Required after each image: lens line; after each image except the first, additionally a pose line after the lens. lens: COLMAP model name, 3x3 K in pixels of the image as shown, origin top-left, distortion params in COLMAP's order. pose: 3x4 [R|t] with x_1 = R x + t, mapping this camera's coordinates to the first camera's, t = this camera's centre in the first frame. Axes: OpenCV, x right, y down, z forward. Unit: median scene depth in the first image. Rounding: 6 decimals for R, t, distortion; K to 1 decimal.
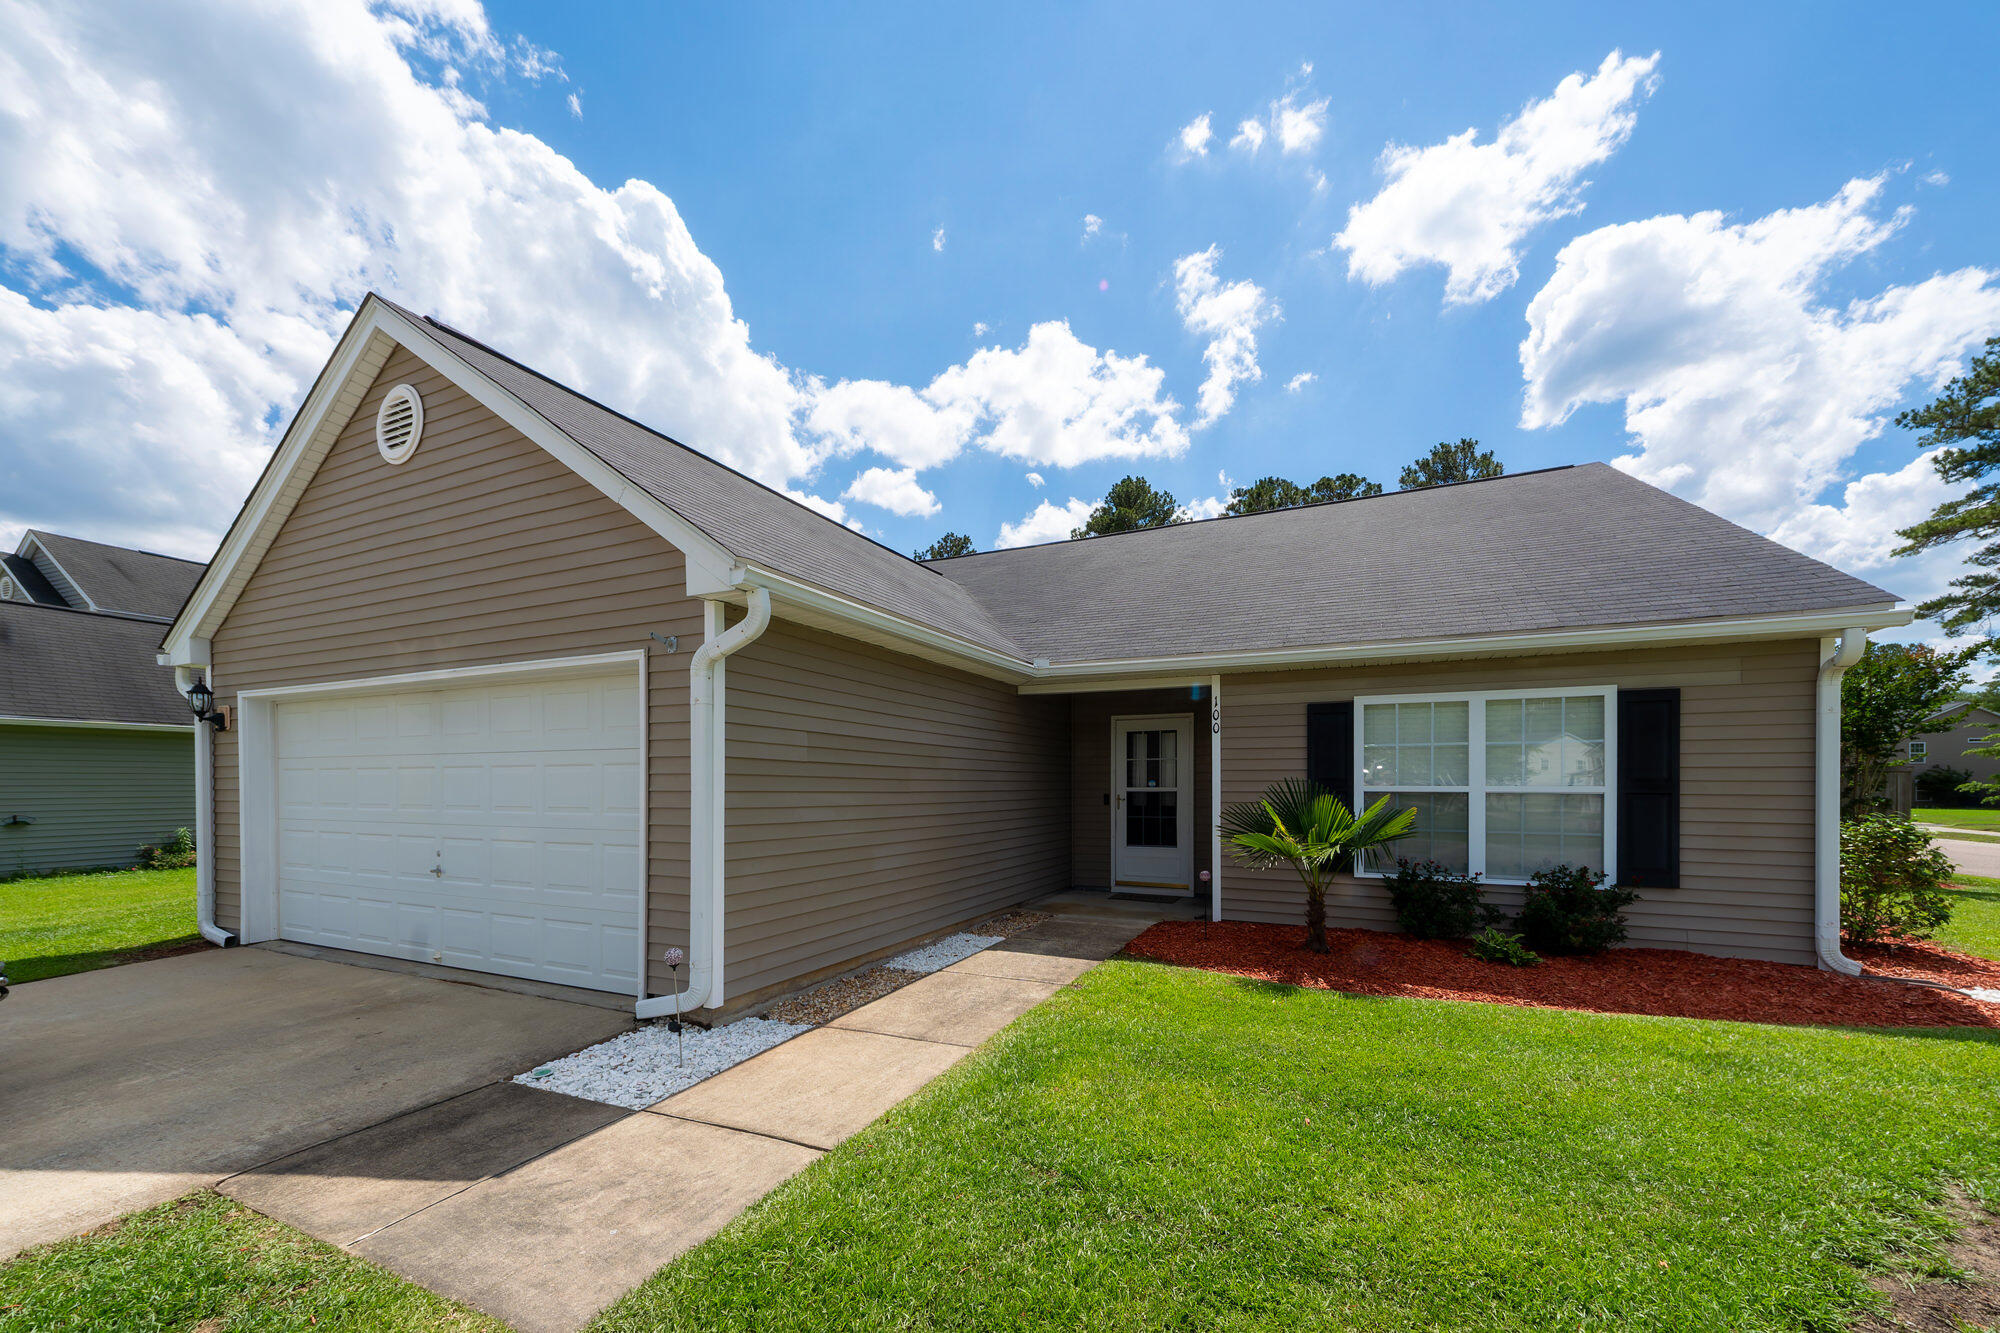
lens RADIAL K [[743.7, 0, 1000.0], [0, 743.7, 666.5], [0, 0, 1]] dist [0.031264, -0.000045]
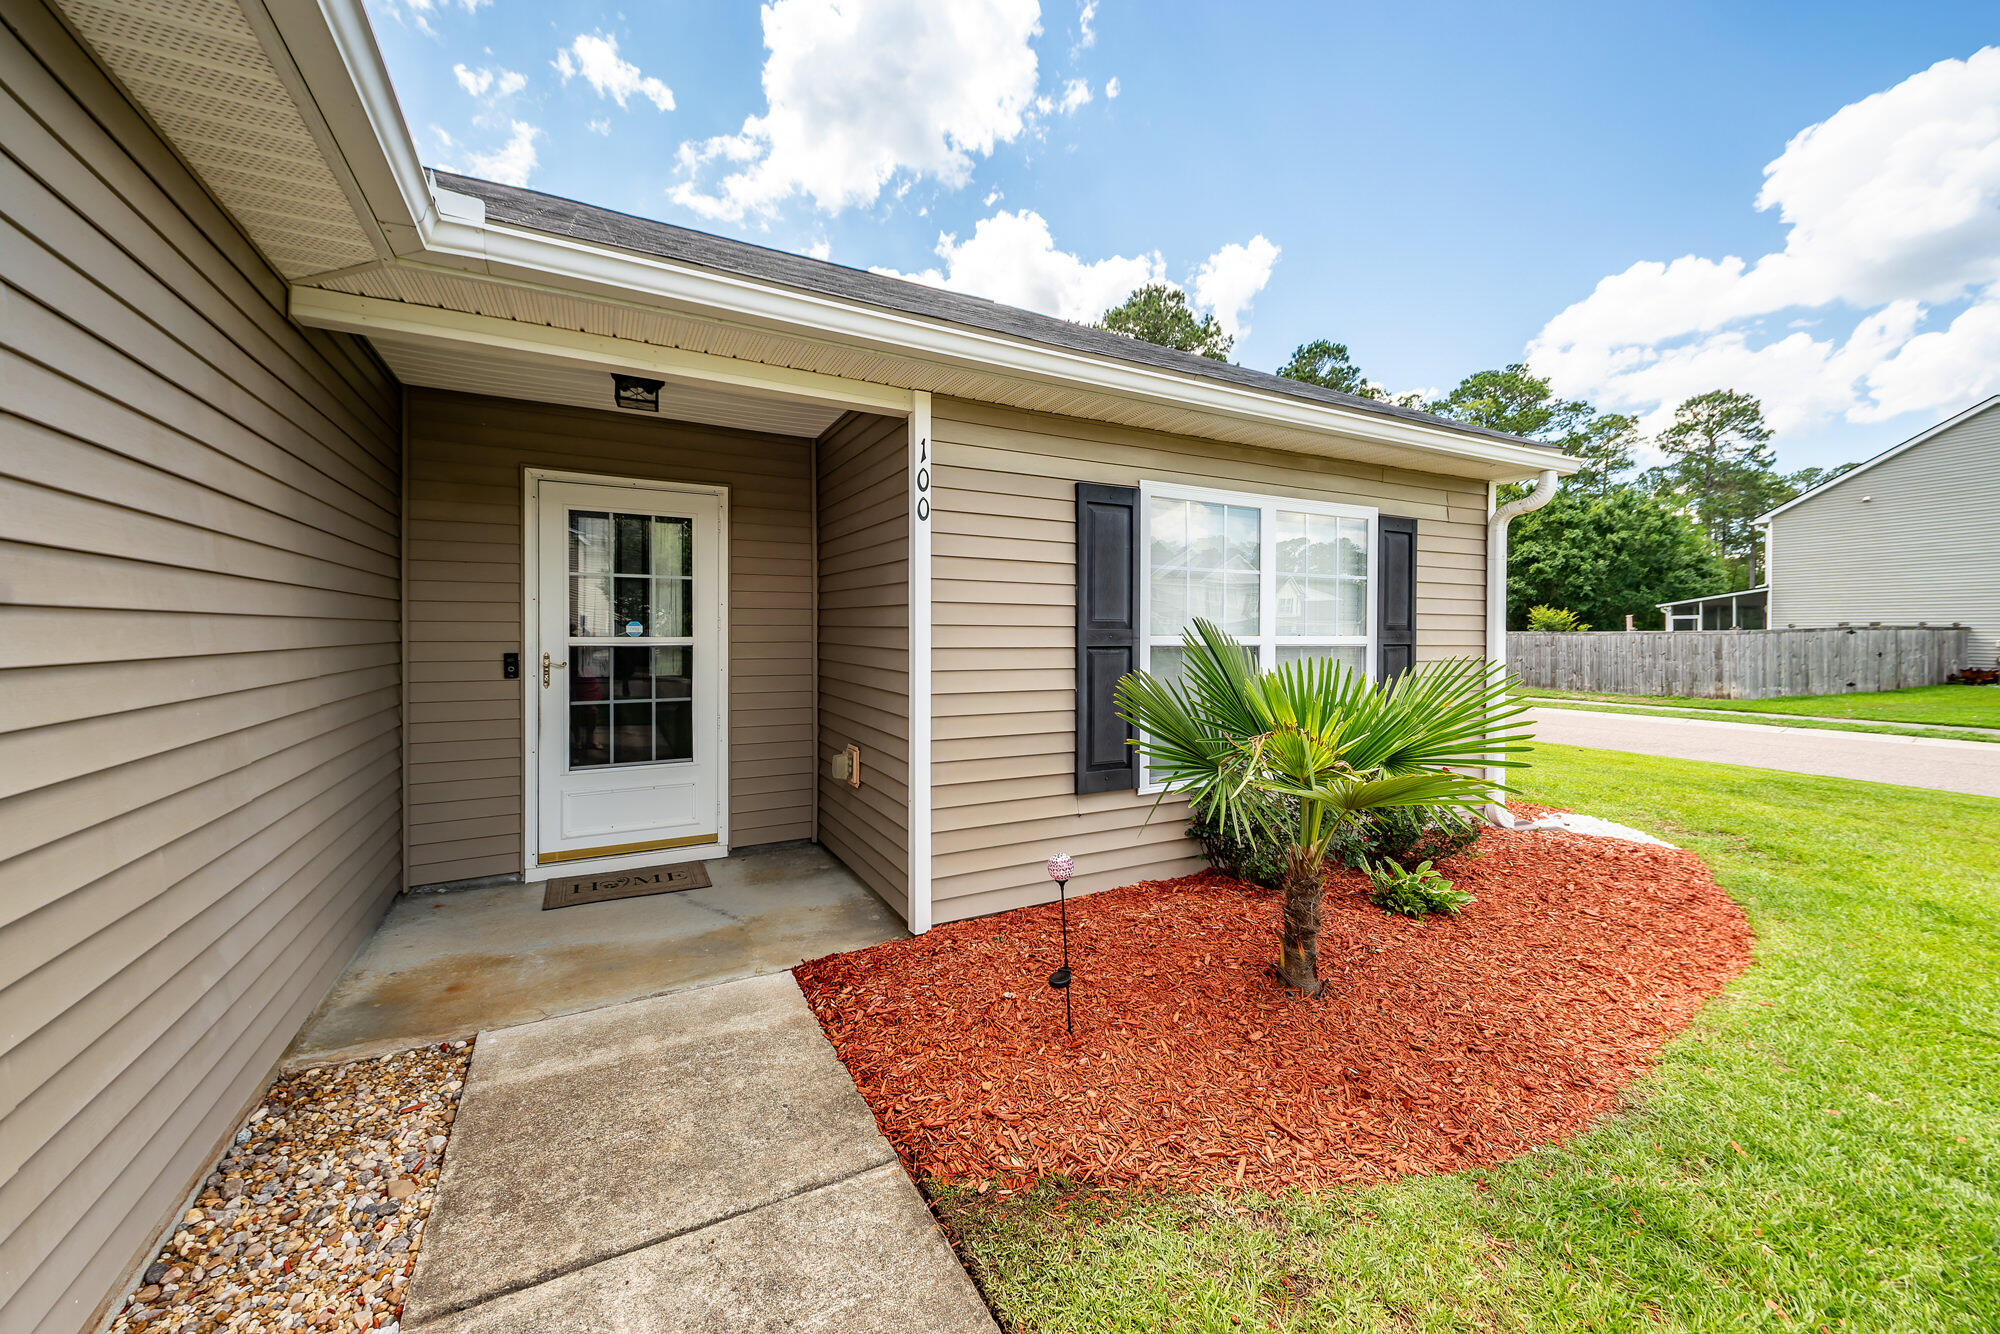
lens RADIAL K [[769.2, 0, 981.8], [0, 769.2, 629.4], [0, 0, 1]] dist [0.000511, -0.000042]
pose [[0.589228, 0.006197, 0.807943, -0.062617], [-0.134562, 0.986758, 0.090566, 0.108932], [-0.796683, -0.162083, 0.582259, 0.702741]]
